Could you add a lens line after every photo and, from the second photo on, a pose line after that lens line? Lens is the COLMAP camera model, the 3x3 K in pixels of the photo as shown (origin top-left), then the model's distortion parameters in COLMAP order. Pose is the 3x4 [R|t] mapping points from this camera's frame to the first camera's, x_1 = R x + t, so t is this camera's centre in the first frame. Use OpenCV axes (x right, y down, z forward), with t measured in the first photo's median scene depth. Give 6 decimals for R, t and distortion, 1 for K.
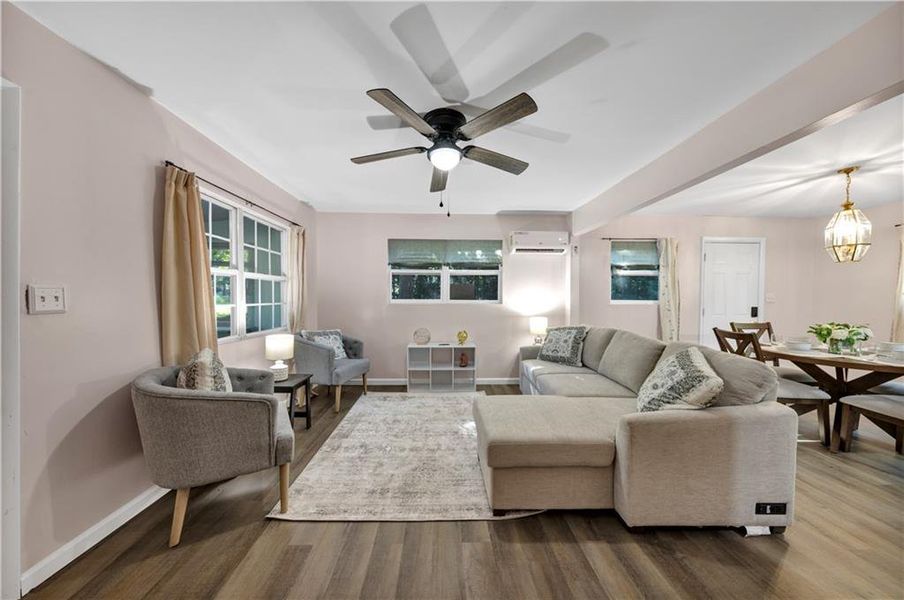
lens RADIAL K [[300.3, 0, 447.5], [0, 300.3, 297.0], [0, 0, 1]] dist [0.001807, 0.000033]
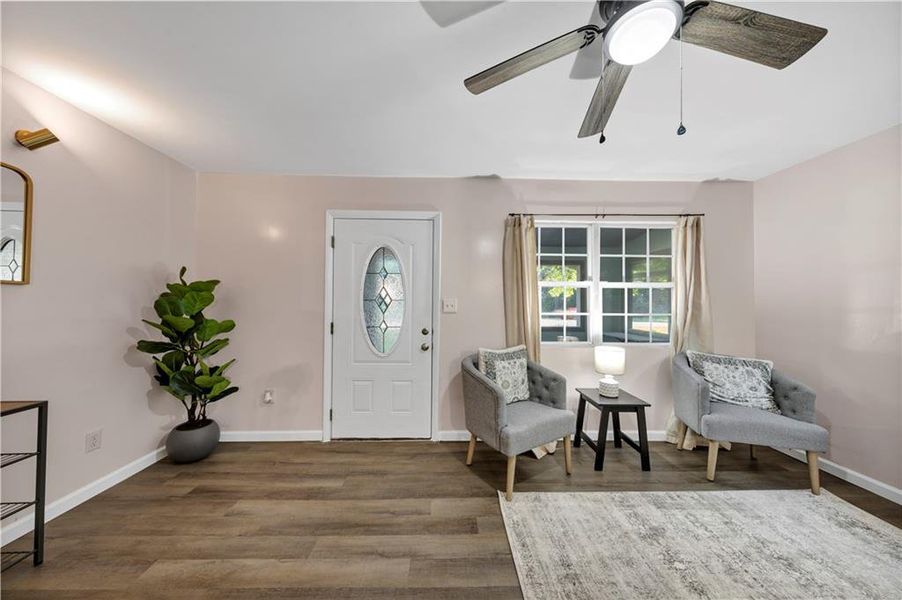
lens RADIAL K [[299.7, 0, 450.1], [0, 299.7, 297.8], [0, 0, 1]] dist [0.001807, 0.000033]
pose [[-0.009730, -0.027681, -0.999569, 0.278054], [-0.007001, 0.999594, -0.027614, 0.001695], [0.999928, 0.006730, -0.009920, 0.379915]]
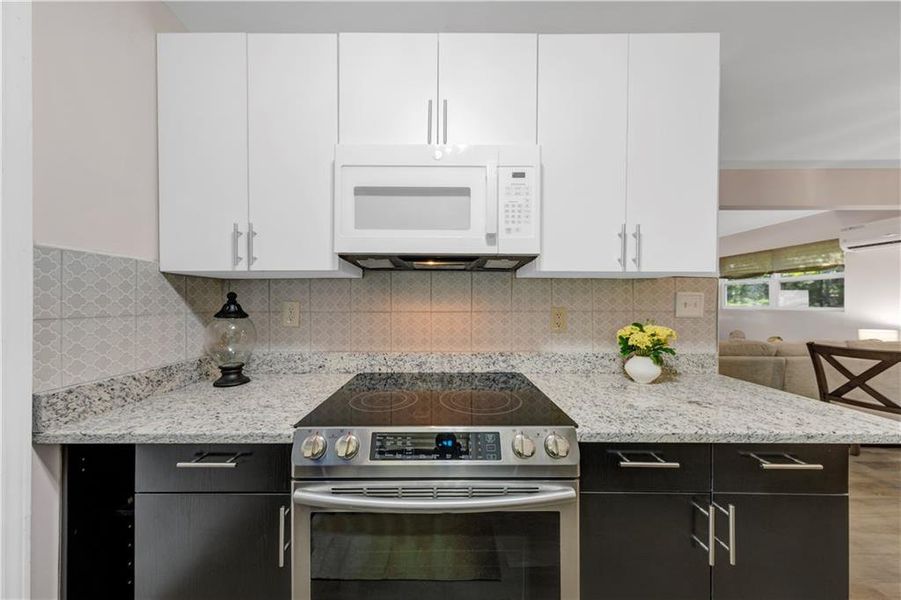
lens RADIAL K [[299.3, 0, 449.7], [0, 299.3, 303.6], [0, 0, 1]] dist [0.001807, 0.000033]
pose [[-0.010163, 0.001022, -0.999948, 1.238386], [-0.006713, 0.999977, 0.001090, 0.004957], [0.999926, 0.006723, -0.010156, -0.126793]]
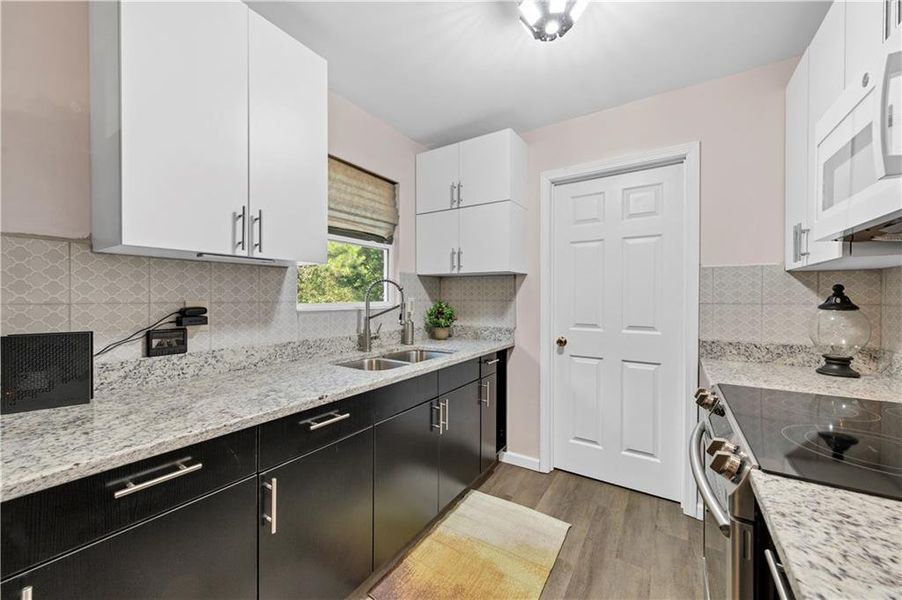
lens RADIAL K [[339.3, 0, 449.3], [0, 339.3, 300.3], [0, 0, 1]] dist [0.007168, -0.001153]
pose [[-0.821468, -0.008515, 0.570190, 1.039174], [0.002303, 0.999831, 0.018249, 0.003942], [-0.570249, 0.016304, -0.821310, 0.209920]]
